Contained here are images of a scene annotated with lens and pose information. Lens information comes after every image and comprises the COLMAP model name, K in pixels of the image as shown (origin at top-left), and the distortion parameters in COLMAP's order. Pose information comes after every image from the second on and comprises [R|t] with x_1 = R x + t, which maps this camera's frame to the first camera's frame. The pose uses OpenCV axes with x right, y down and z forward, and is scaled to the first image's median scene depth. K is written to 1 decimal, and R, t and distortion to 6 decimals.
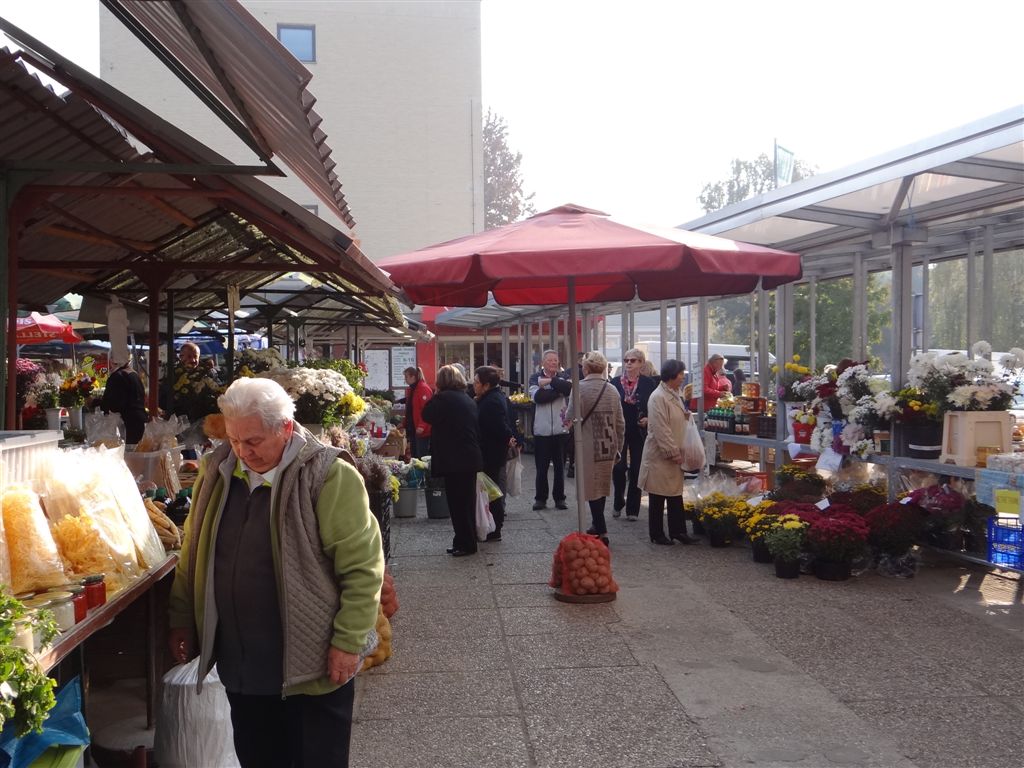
lens RADIAL K [[1150.1, 0, 511.9], [0, 1150.1, 384.0], [0, 0, 1]] dist [0.012972, 0.000000]
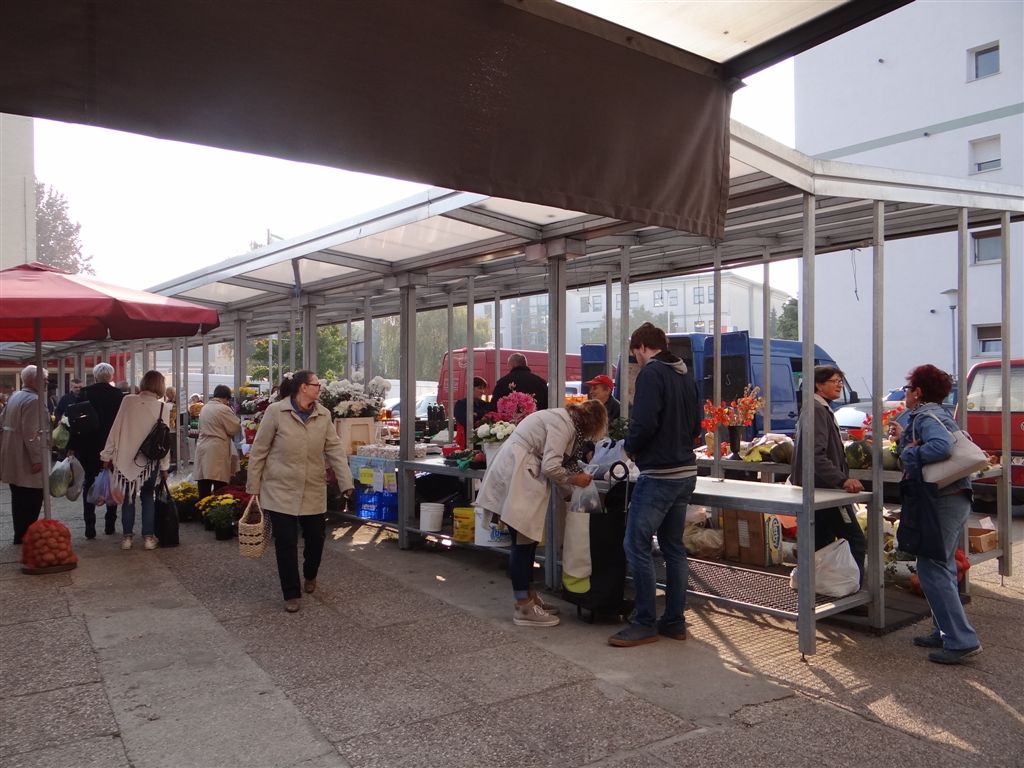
lens RADIAL K [[811.9, 0, 512.1], [0, 811.9, 384.4], [0, 0, 1]] dist [-0.003121, -0.006427]
pose [[0.881569, -0.001756, 0.472053, 0.094692], [0.013223, 0.999693, -0.020977, 0.005412], [-0.471871, 0.024735, 0.881321, -0.046114]]
